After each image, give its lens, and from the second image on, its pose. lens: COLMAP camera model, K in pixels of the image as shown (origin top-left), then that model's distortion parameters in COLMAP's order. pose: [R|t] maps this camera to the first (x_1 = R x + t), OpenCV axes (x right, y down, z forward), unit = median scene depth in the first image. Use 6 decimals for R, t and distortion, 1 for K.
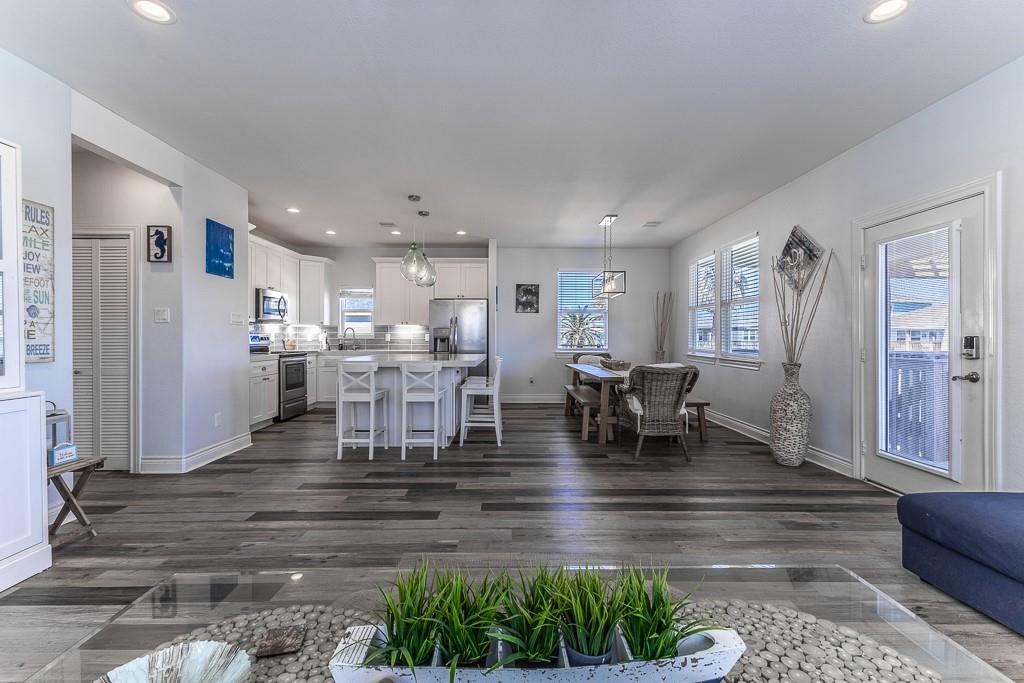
lens RADIAL K [[449.6, 0, 526.8], [0, 449.6, 343.7], [0, 0, 1]] dist [0.004115, -0.000012]
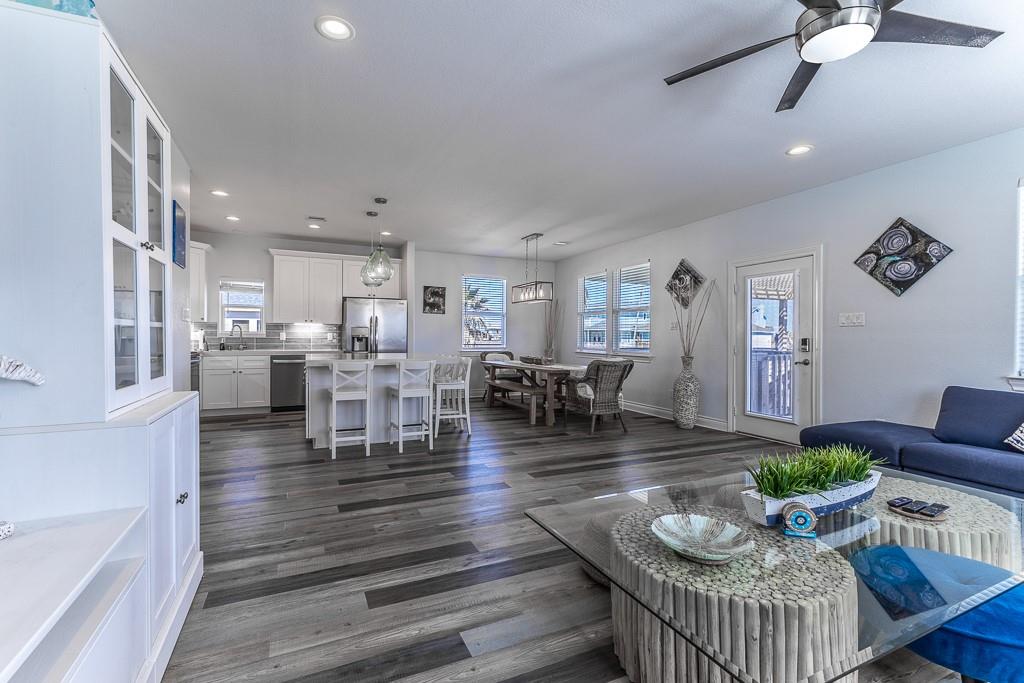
lens RADIAL K [[449.6, 0, 520.6], [0, 449.6, 339.9], [0, 0, 1]] dist [0.004115, -0.000012]
pose [[0.914329, 0.004677, 0.404946, -0.420642], [-0.000607, 0.999948, -0.010178, 0.005027], [-0.404973, 0.009060, 0.914284, -0.071502]]
